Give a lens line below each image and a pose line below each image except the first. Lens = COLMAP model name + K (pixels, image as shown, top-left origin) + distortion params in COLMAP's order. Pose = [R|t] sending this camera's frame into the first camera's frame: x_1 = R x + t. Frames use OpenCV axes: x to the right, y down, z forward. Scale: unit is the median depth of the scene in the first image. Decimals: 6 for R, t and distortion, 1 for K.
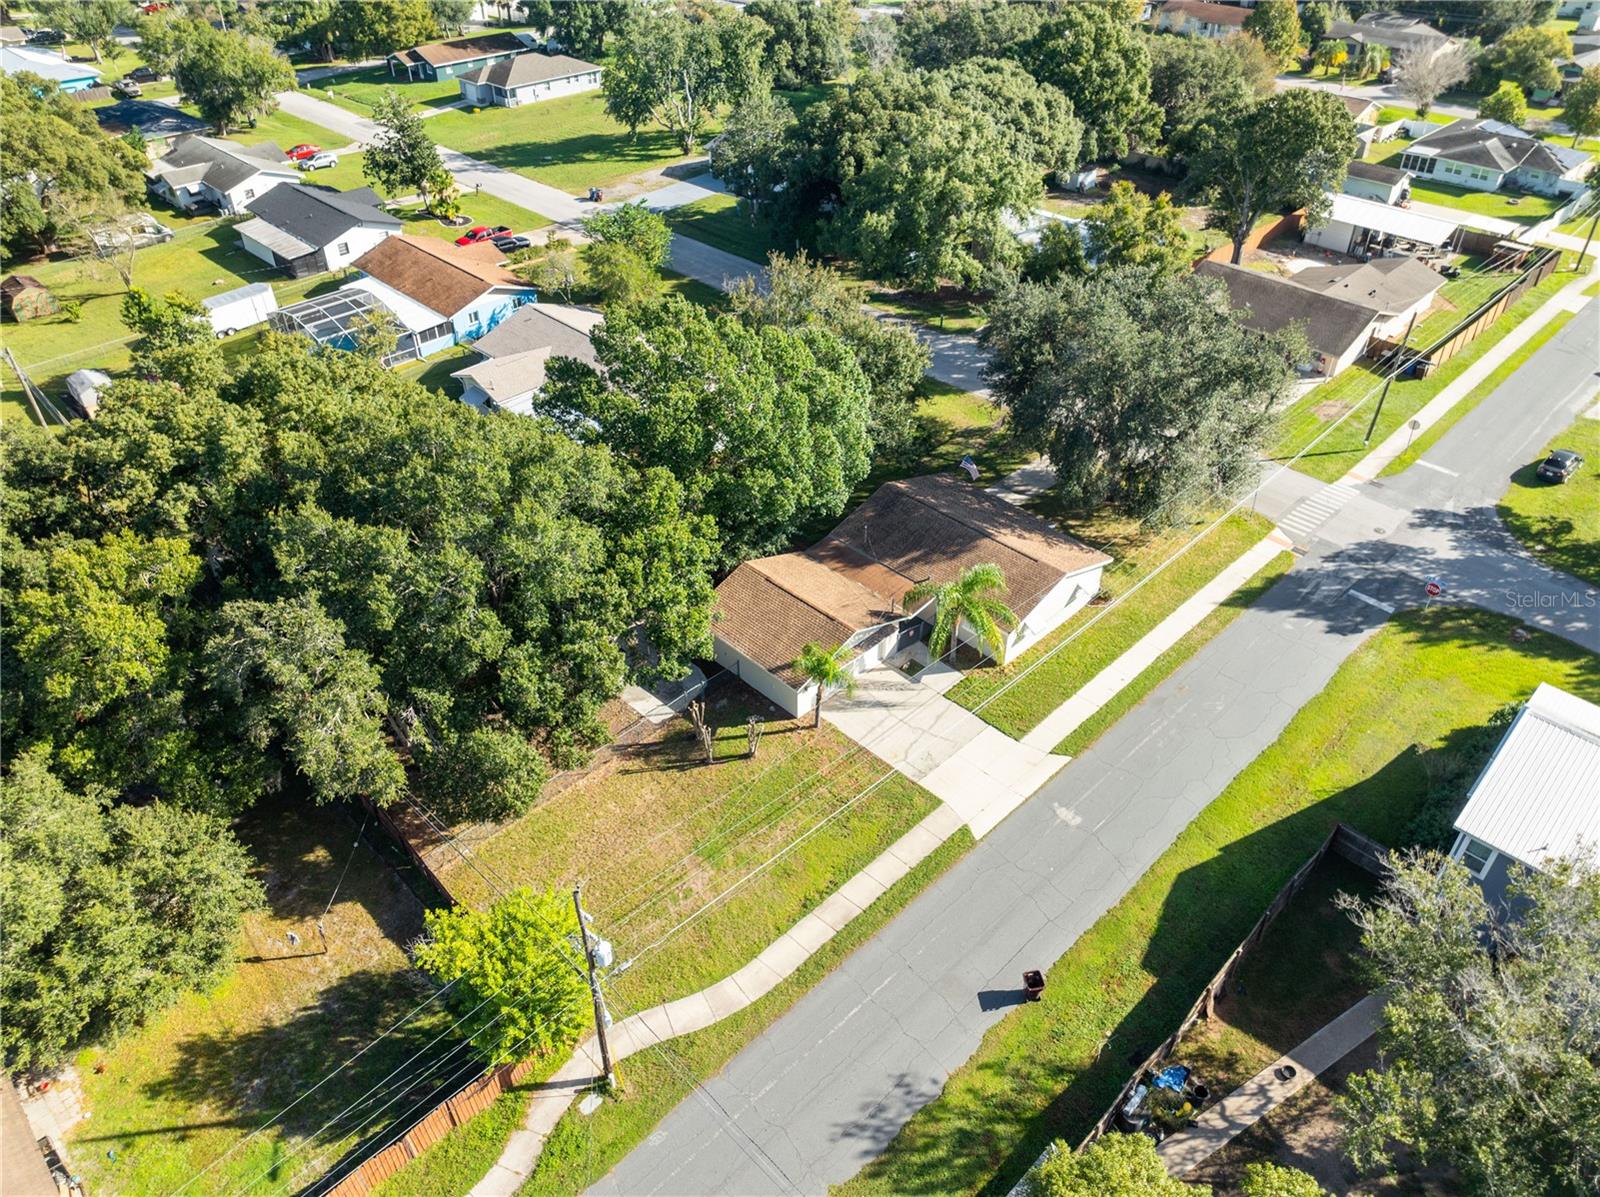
lens RADIAL K [[1128.2, 0, 806.5], [0, 1128.2, 600.9], [0, 0, 1]] dist [-0.043951, 0.005344]
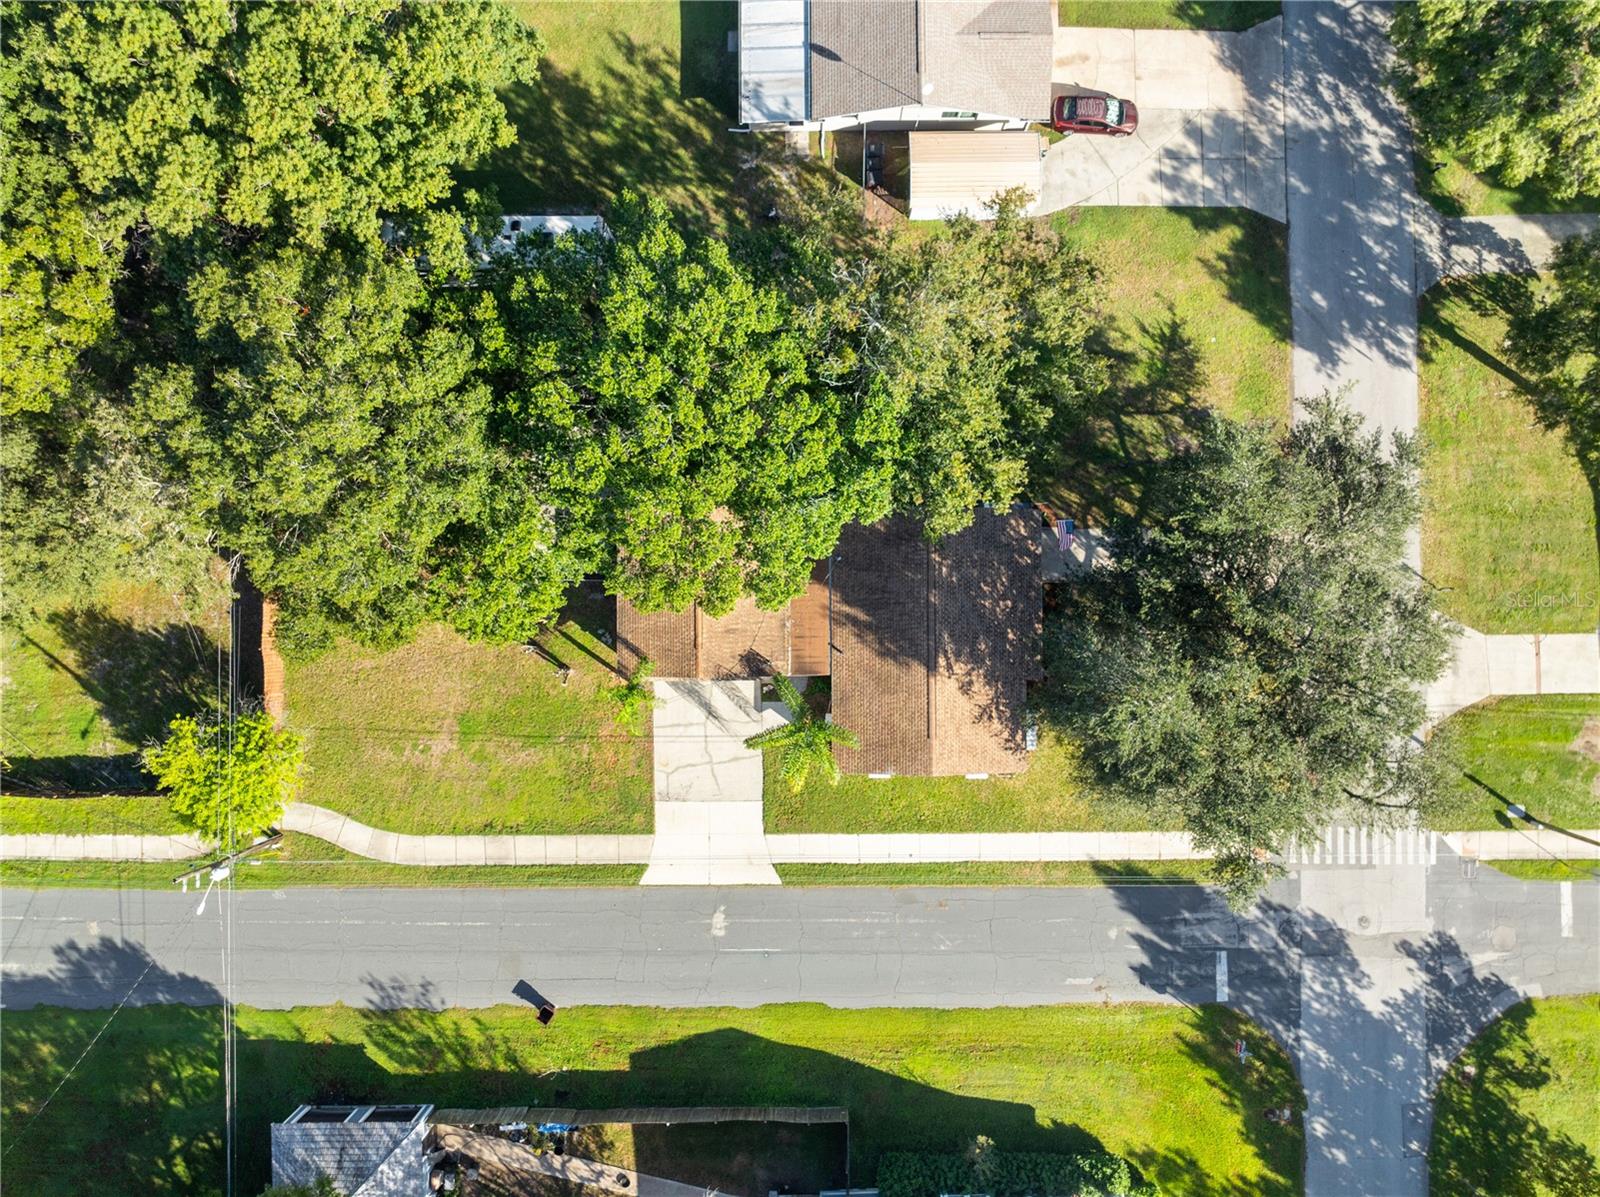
lens RADIAL K [[1128.2, 0, 802.9], [0, 1128.2, 596.6], [0, 0, 1]] dist [-0.043951, 0.005344]
pose [[0.714065, 0.699950, -0.013473, 0.080549], [-0.426137, 0.449839, 0.784890, -0.886069], [0.555444, -0.554721, 0.619489, 0.540561]]
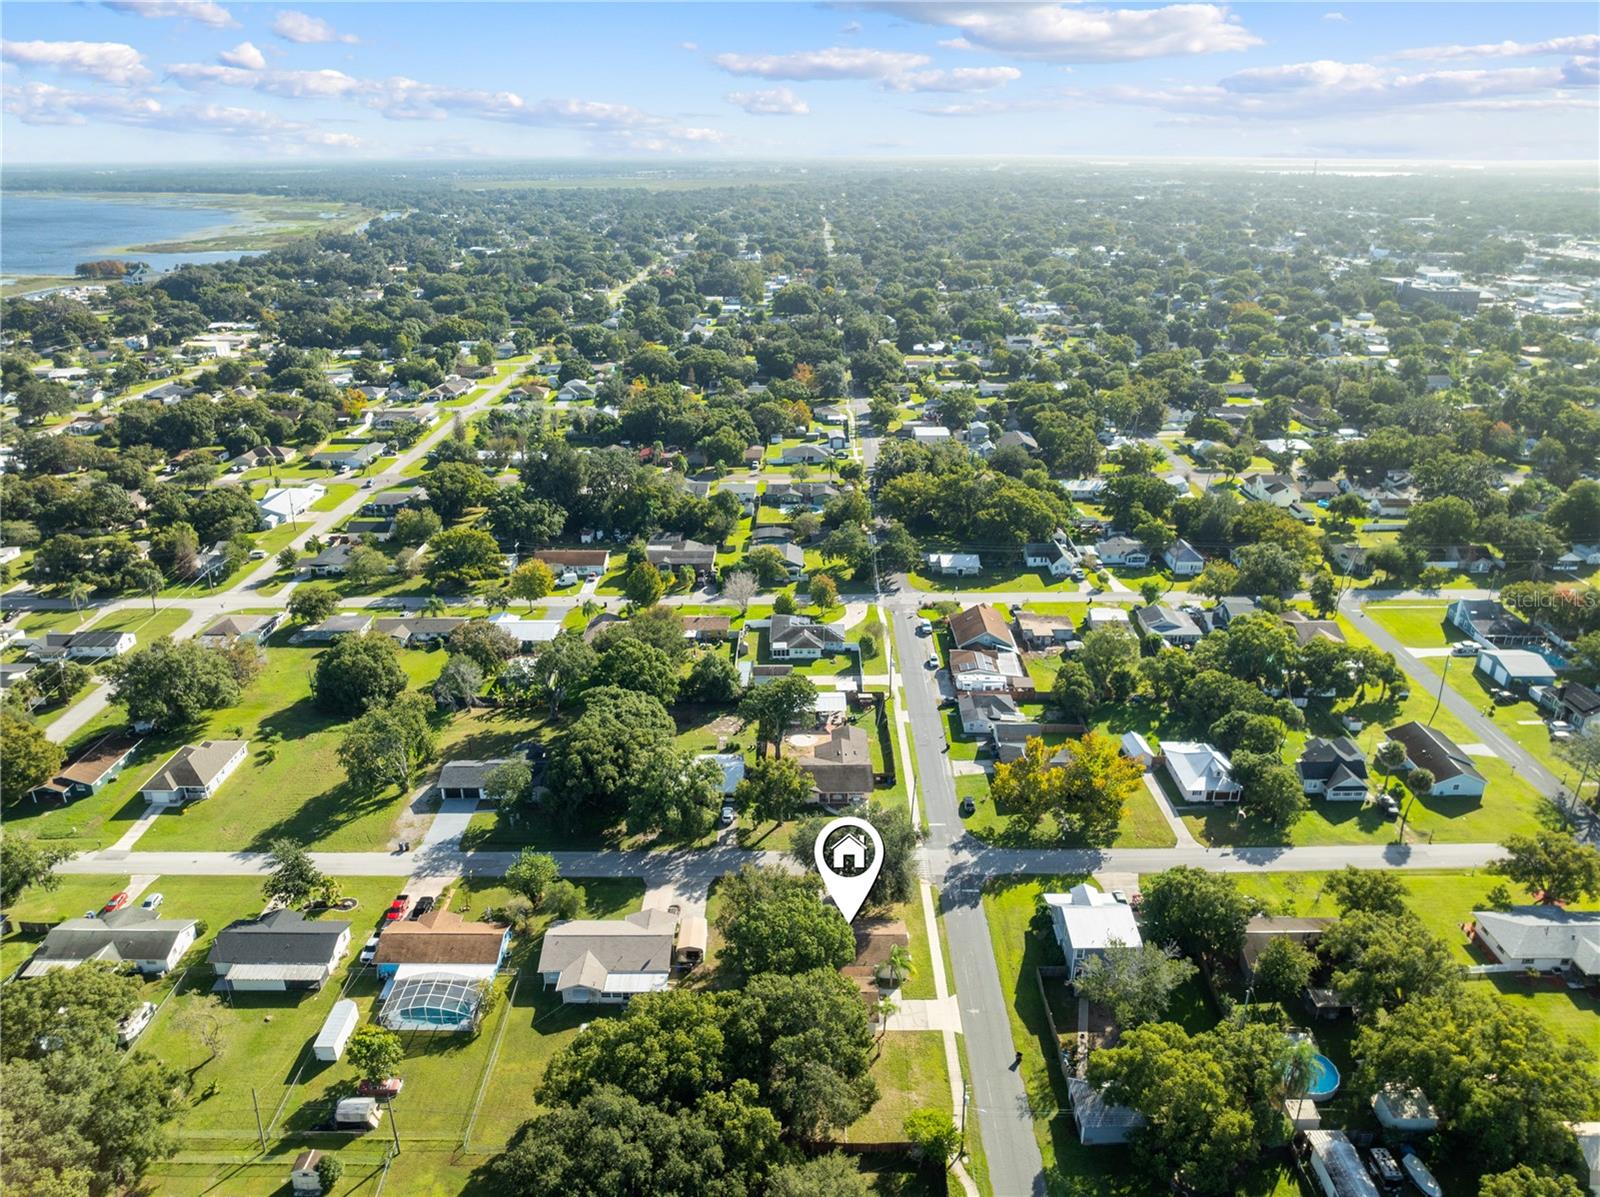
lens RADIAL K [[1128.2, 0, 811.2], [0, 1128.2, 602.3], [0, 0, 1]] dist [-0.043951, 0.005344]
pose [[0.702031, -0.270784, 0.658657, -1.693986], [0.434745, 0.895506, -0.095217, -0.664645], [-0.564048, 0.353193, 0.746395, -1.297544]]
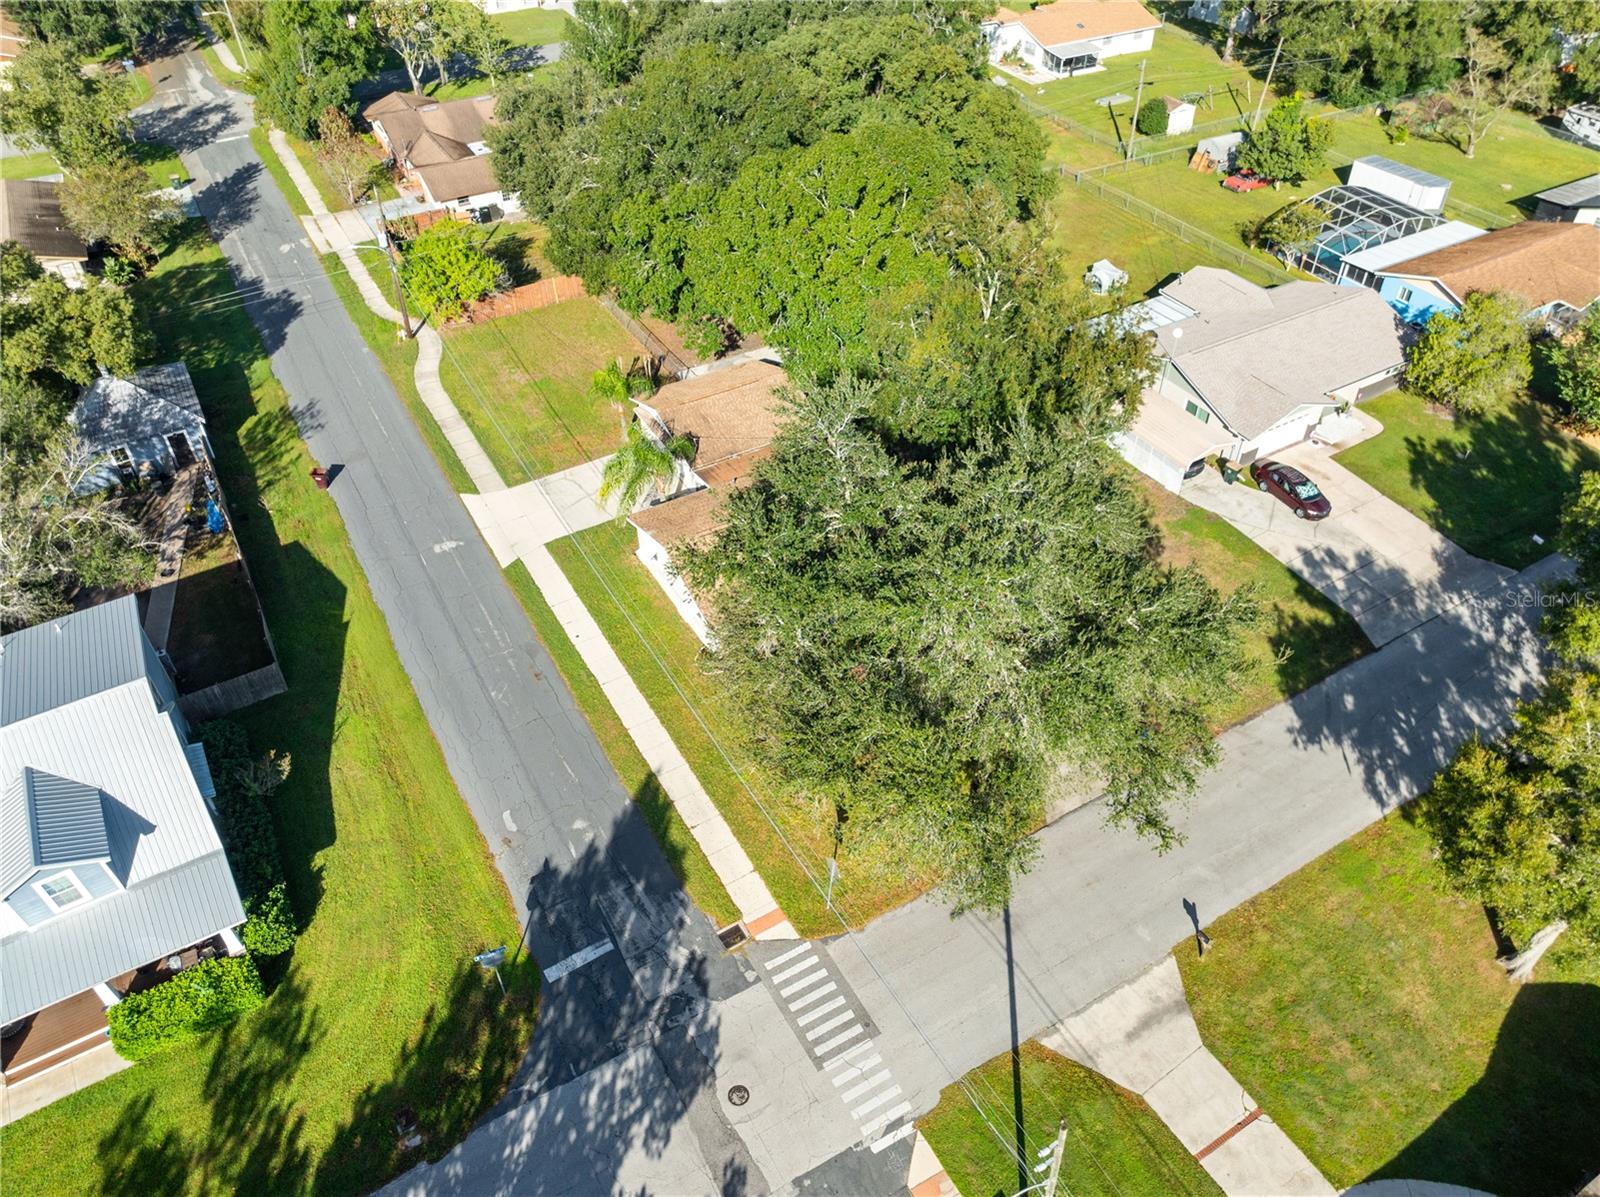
lens RADIAL K [[1128.2, 0, 810.6], [0, 1128.2, 594.7], [0, 0, 1]] dist [-0.043951, 0.005344]
pose [[-0.245074, 0.651021, -0.718408, 1.014323], [-0.590092, 0.487776, 0.643324, -0.755476], [0.769240, 0.581589, 0.264621, 1.026686]]
